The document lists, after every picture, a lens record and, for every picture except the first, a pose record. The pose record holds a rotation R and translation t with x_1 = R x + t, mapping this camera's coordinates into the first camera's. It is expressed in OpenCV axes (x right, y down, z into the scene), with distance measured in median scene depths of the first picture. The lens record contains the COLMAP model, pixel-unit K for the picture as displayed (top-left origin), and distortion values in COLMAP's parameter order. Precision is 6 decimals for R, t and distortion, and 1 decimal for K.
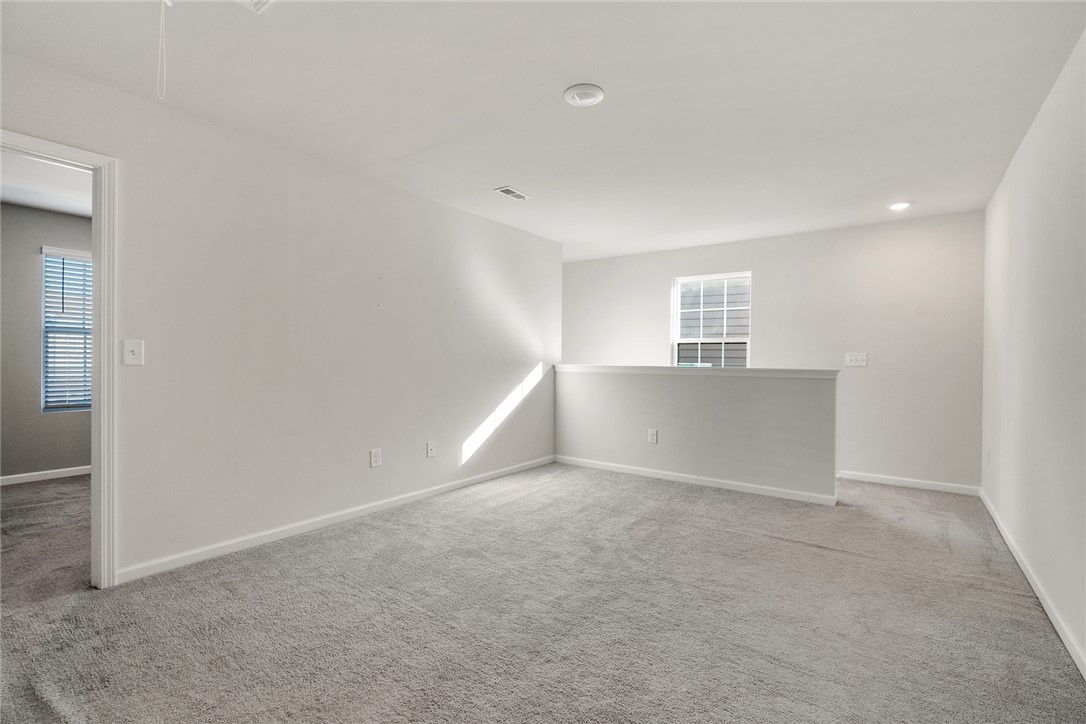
lens RADIAL K [[492.5, 0, 541.9], [0, 492.5, 363.1], [0, 0, 1]] dist [-0.009707, 0.003722]
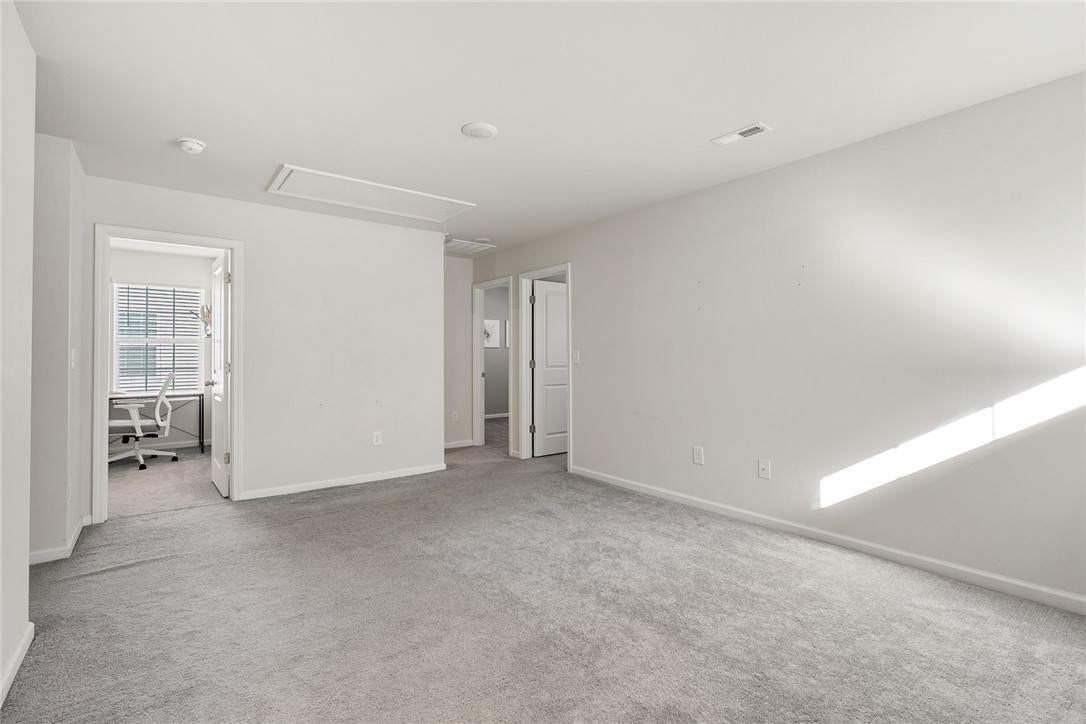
lens RADIAL K [[492.5, 0, 541.4], [0, 492.5, 357.6], [0, 0, 1]] dist [-0.009707, 0.003722]
pose [[-0.257419, -0.003225, -0.966294, 0.671227], [-0.003775, 0.999990, -0.002332, -0.010988], [0.966292, 0.003048, -0.257429, 0.834101]]
